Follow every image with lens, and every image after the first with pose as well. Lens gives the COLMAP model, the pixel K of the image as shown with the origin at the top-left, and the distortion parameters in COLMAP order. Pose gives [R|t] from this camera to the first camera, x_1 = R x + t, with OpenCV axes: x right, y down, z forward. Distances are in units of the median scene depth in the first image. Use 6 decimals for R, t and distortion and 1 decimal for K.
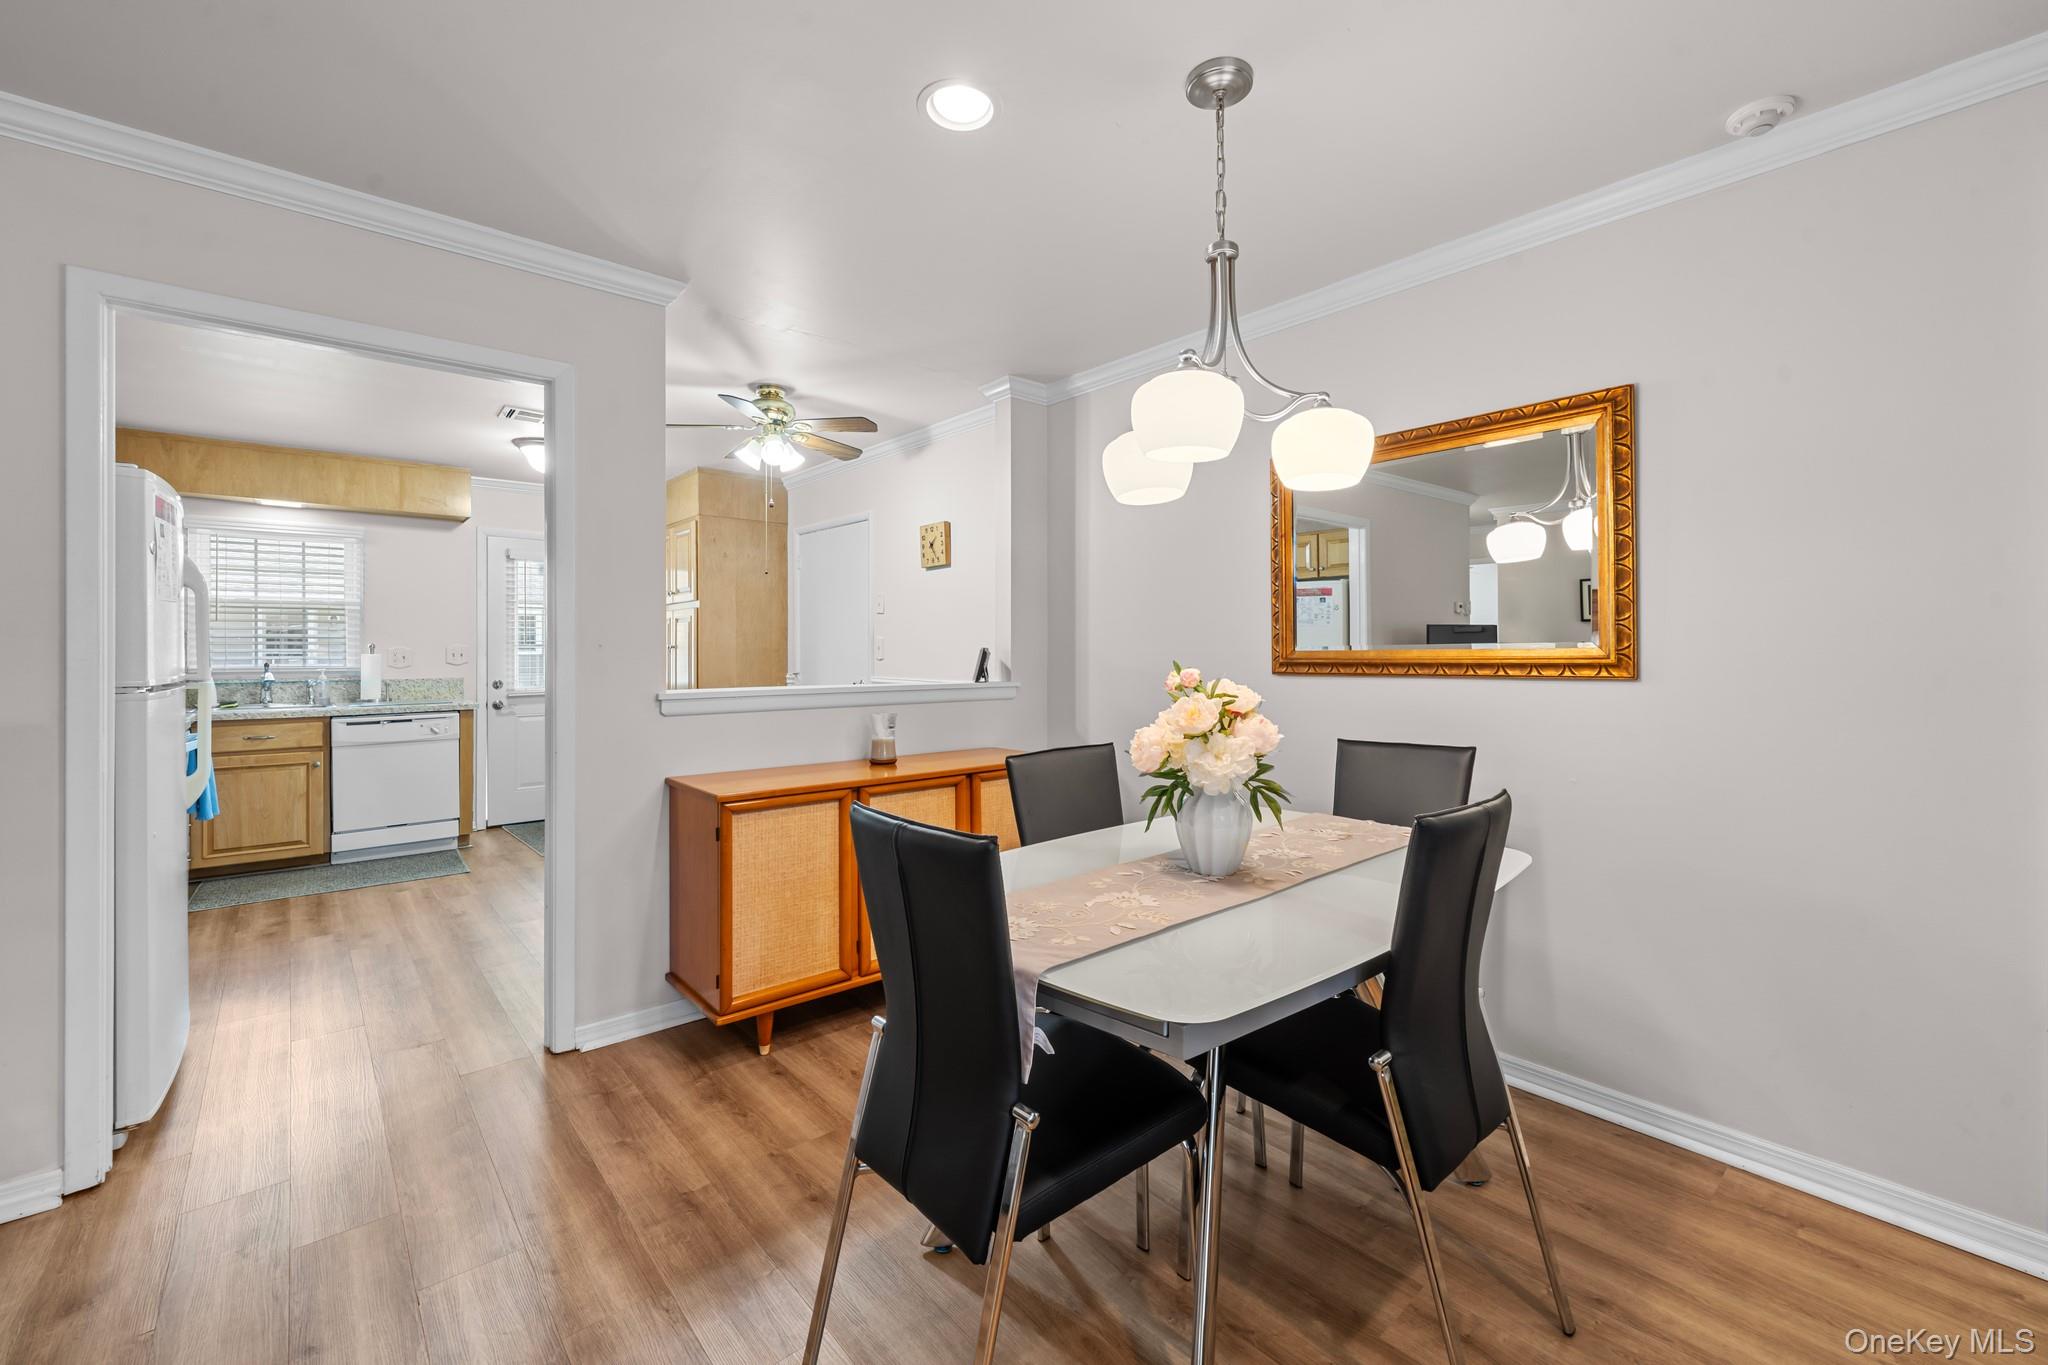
lens RADIAL K [[837.8, 0, 1026.2], [0, 837.8, 650.3], [0, 0, 1]] dist [-0.000364, -0.000162]
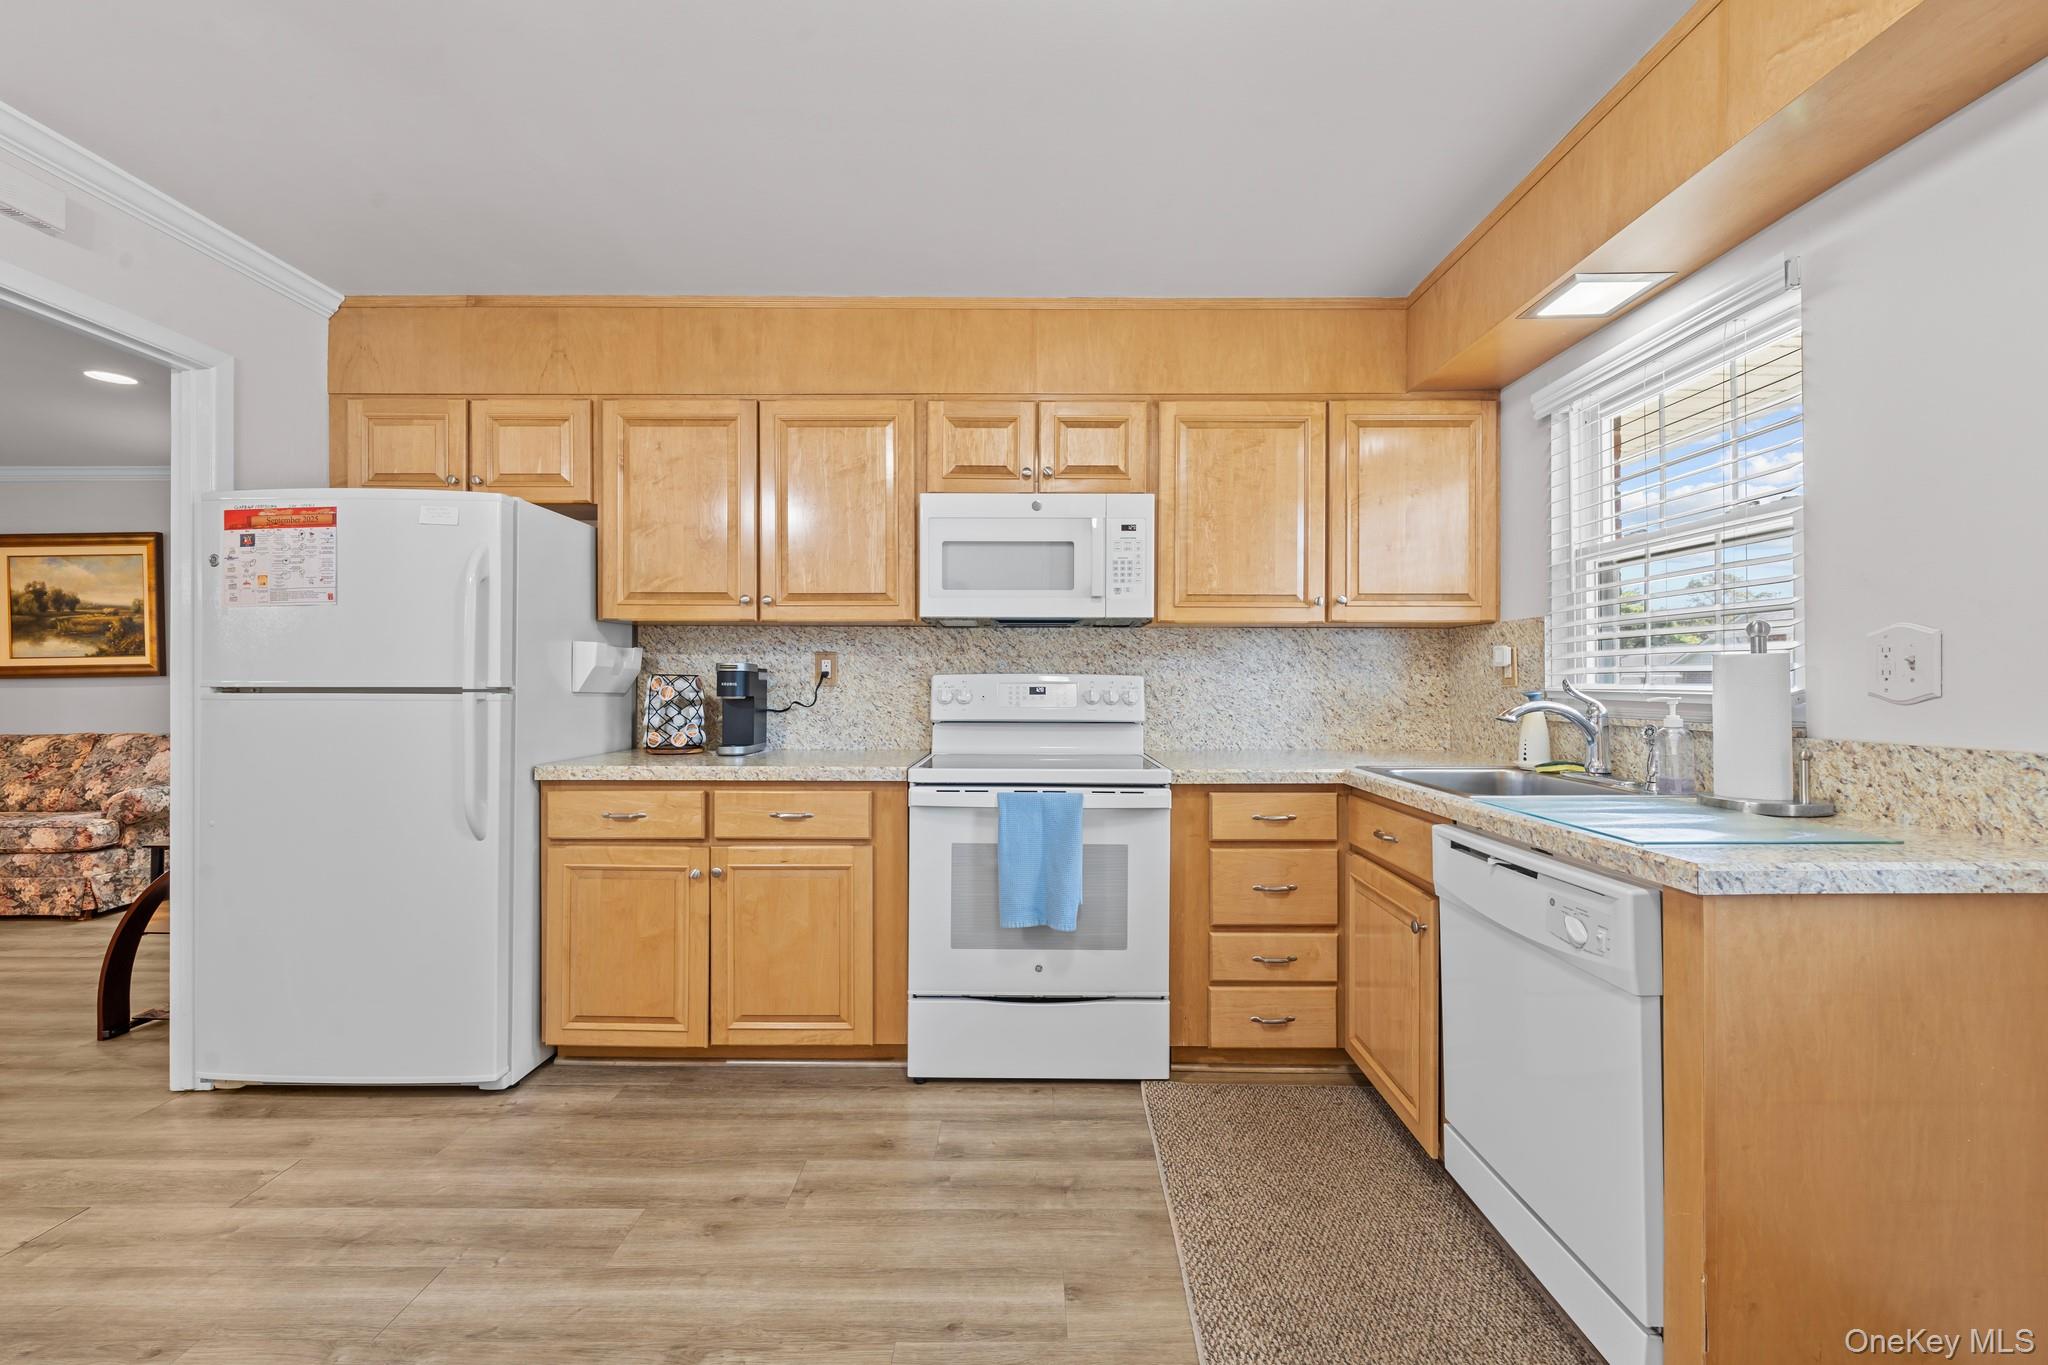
lens RADIAL K [[823.5, 0, 1028.2], [0, 823.5, 675.8], [0, 0, 1]] dist [0.000348, 0.000026]
pose [[-0.660381, -0.003091, -0.750925, -0.418733], [0.001857, 0.999982, -0.005749, 0.015645], [0.750929, -0.005191, -0.660363, 1.119252]]
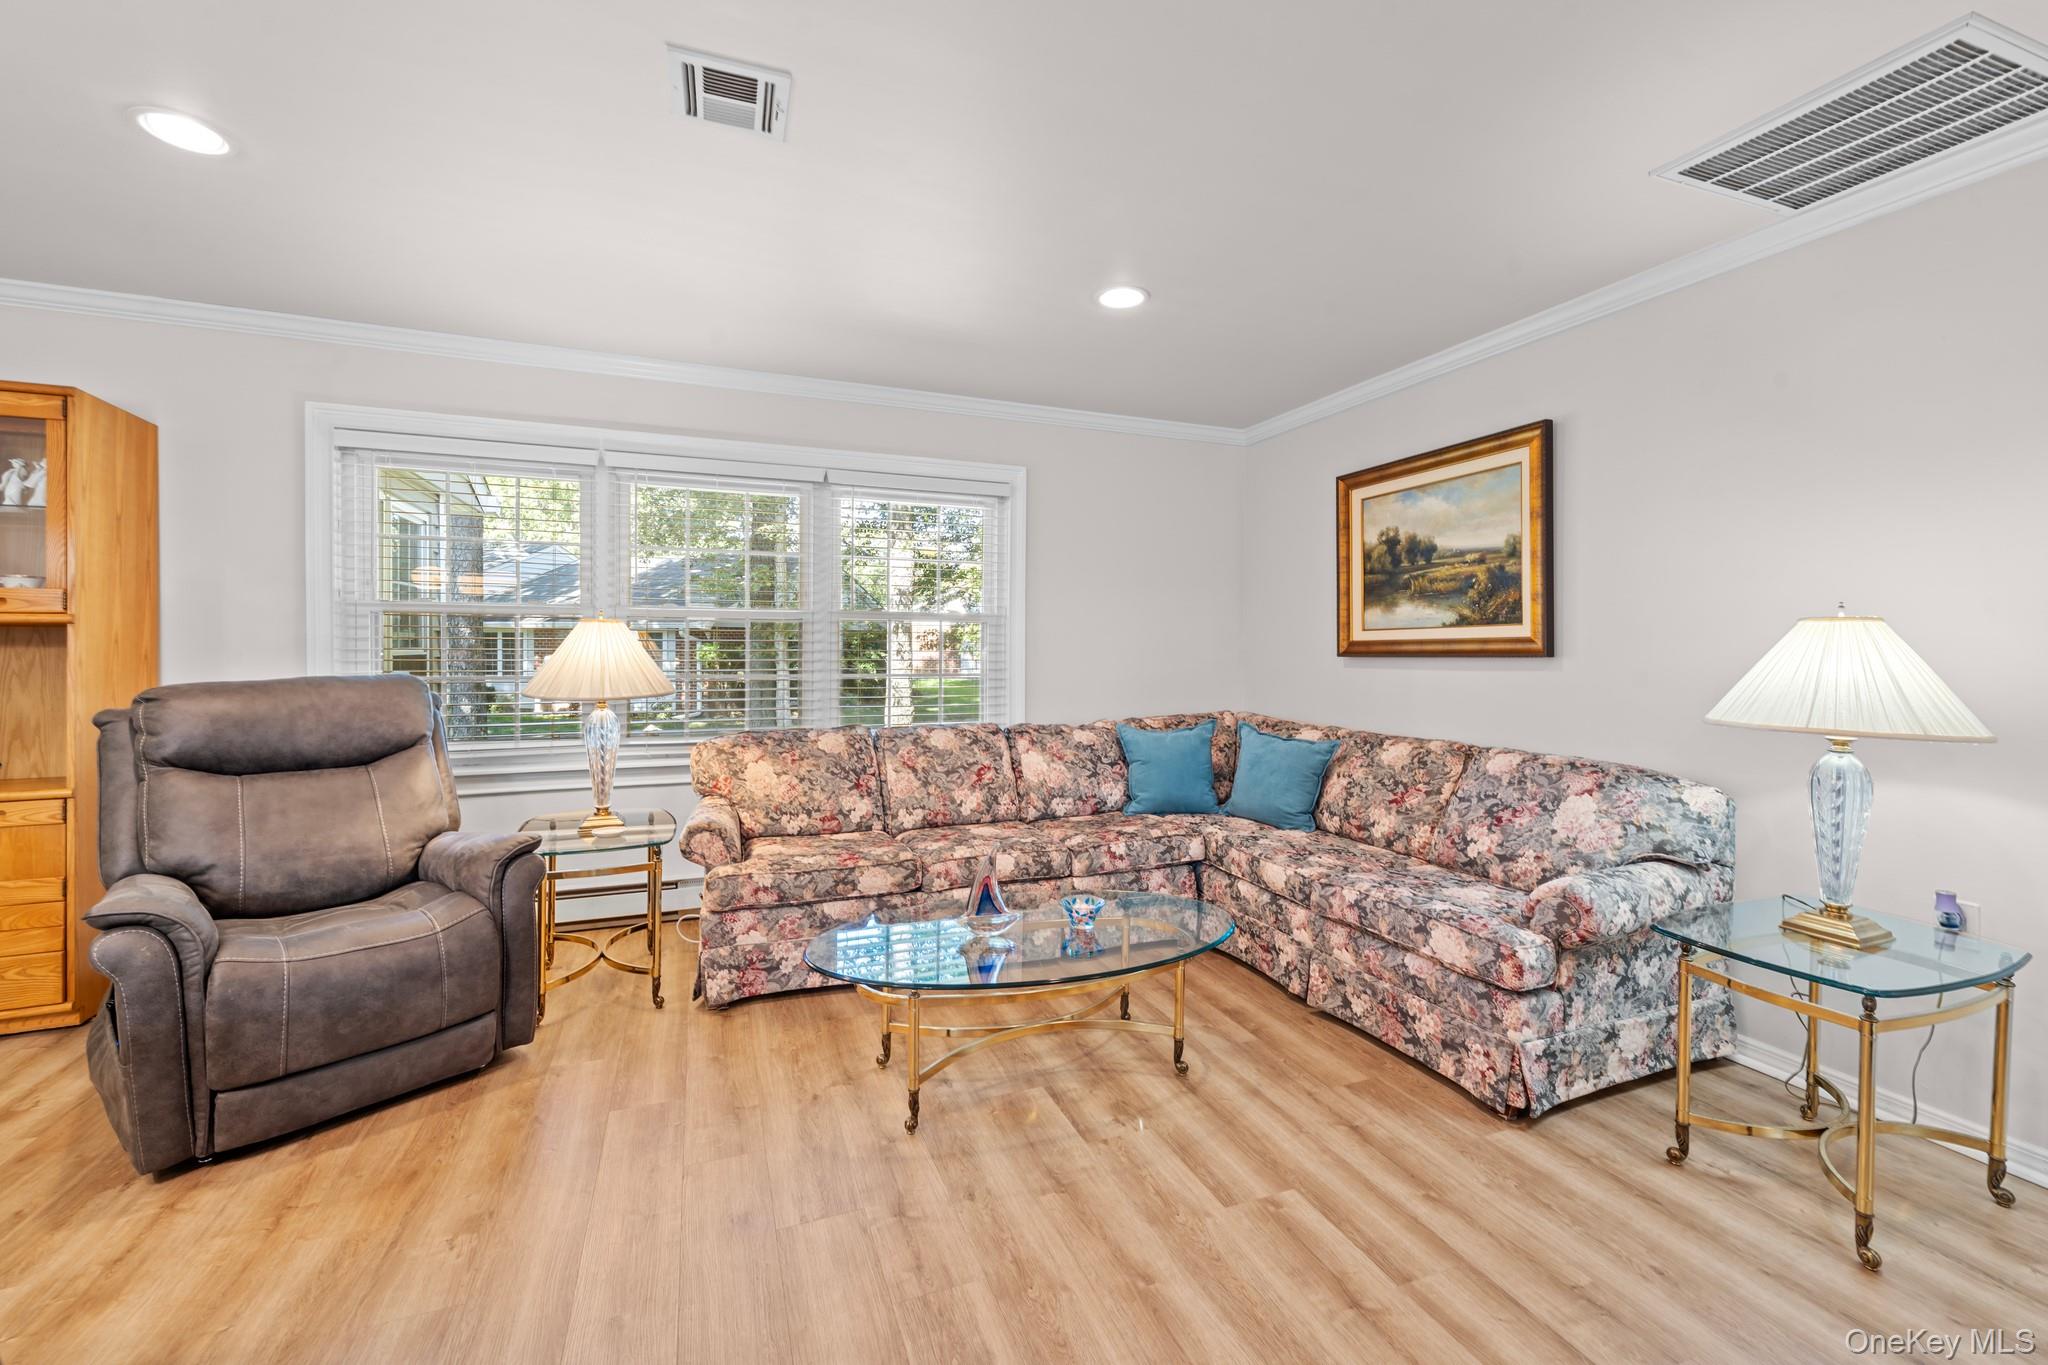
lens RADIAL K [[831.5, 0, 1026.5], [0, 831.5, 660.2], [0, 0, 1]] dist [0.000419, -0.000647]
pose [[-0.940709, -0.012766, 0.338975, -0.317590], [-0.006515, 0.999787, 0.019572, 0.000479], [-0.339153, 0.016203, -0.940592, 0.346800]]
